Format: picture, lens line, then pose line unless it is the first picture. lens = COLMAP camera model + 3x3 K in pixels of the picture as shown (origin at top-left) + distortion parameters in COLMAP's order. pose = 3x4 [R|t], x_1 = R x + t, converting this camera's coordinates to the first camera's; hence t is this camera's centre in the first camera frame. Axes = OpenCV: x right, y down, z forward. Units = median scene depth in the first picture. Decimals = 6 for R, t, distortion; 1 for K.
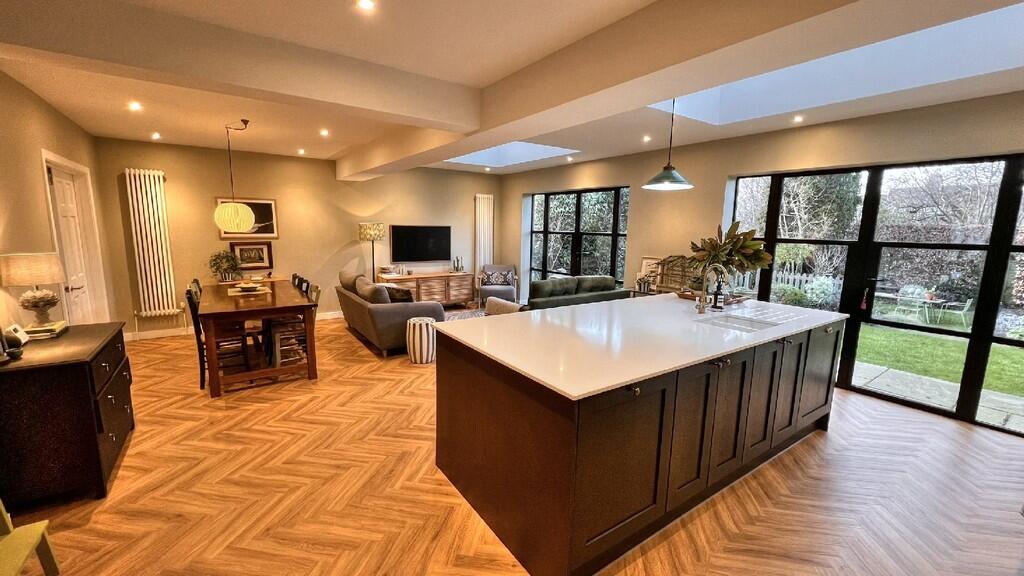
lens RADIAL K [[408.8, 0, 510.0], [0, 408.8, 290.2], [0, 0, 1]] dist [-0.000713, 0.001004]
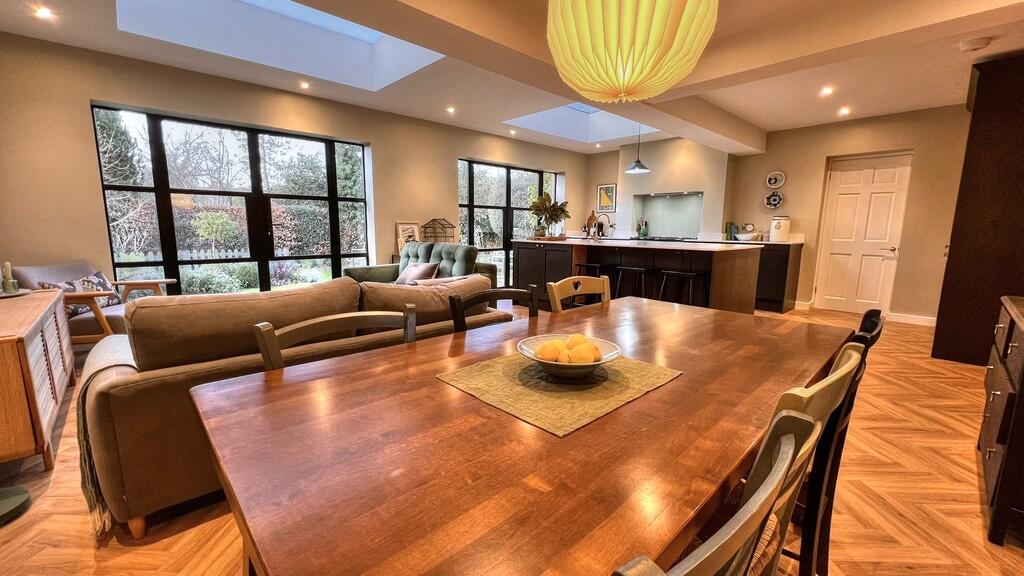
lens RADIAL K [[408.8, 0, 510.9], [0, 408.8, 289.3], [0, 0, 1]] dist [-0.000713, 0.001004]
pose [[-0.138823, -0.170312, 0.975562, -0.643671], [0.139955, 0.971840, 0.189578, -0.067255], [-0.980378, 0.162852, -0.111078, 0.796477]]
